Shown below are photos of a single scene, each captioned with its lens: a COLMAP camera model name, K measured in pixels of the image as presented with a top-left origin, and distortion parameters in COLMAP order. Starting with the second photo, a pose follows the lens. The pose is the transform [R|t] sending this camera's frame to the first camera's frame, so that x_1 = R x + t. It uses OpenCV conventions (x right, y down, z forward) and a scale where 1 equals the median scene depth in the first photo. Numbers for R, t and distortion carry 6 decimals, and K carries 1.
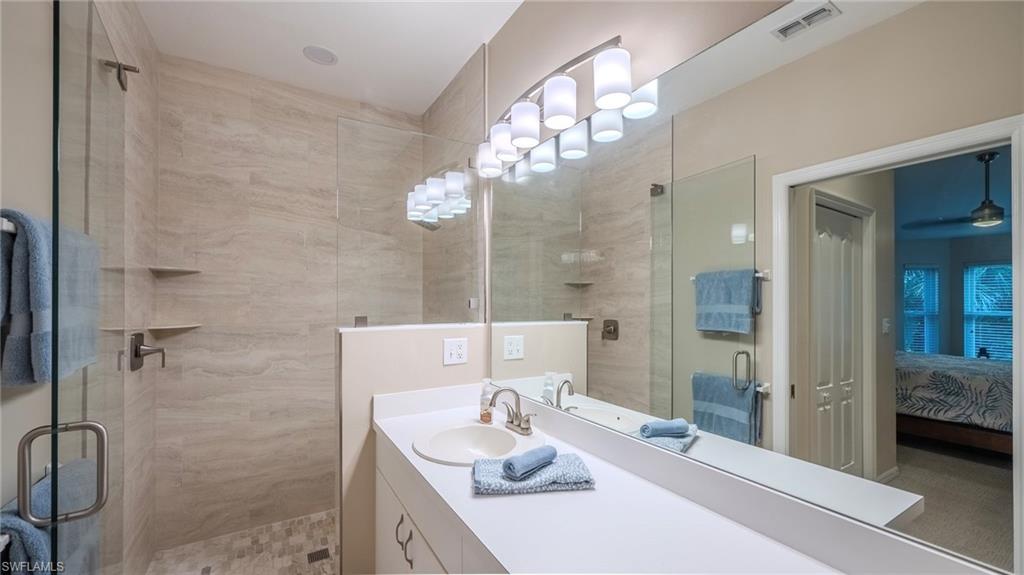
lens RADIAL K [[398.8, 0, 509.5], [0, 398.8, 297.4], [0, 0, 1]] dist [0.000425, -0.000026]
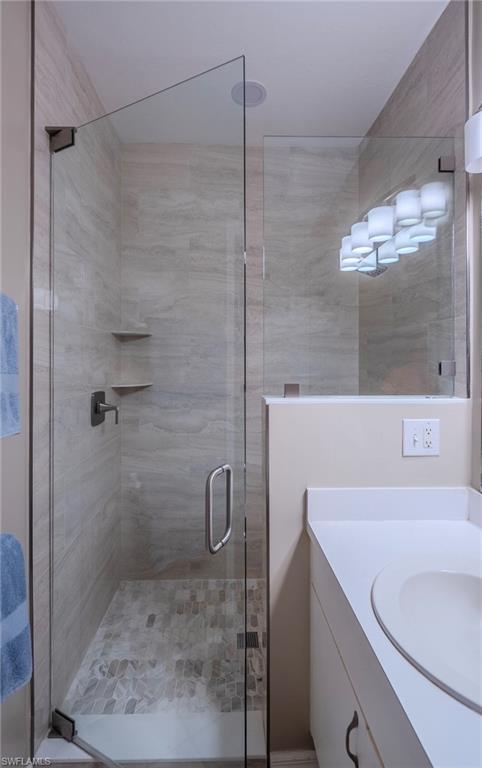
lens RADIAL K [[311.5, 0, 237.1], [0, 311.5, 355.7], [0, 0, 1]] dist [0.000489, -0.000068]
pose [[0.865458, -0.001616, -0.500978, -0.139860], [0.001322, 0.999999, -0.000942, -0.006611], [0.500979, 0.000154, 0.865459, 0.368479]]
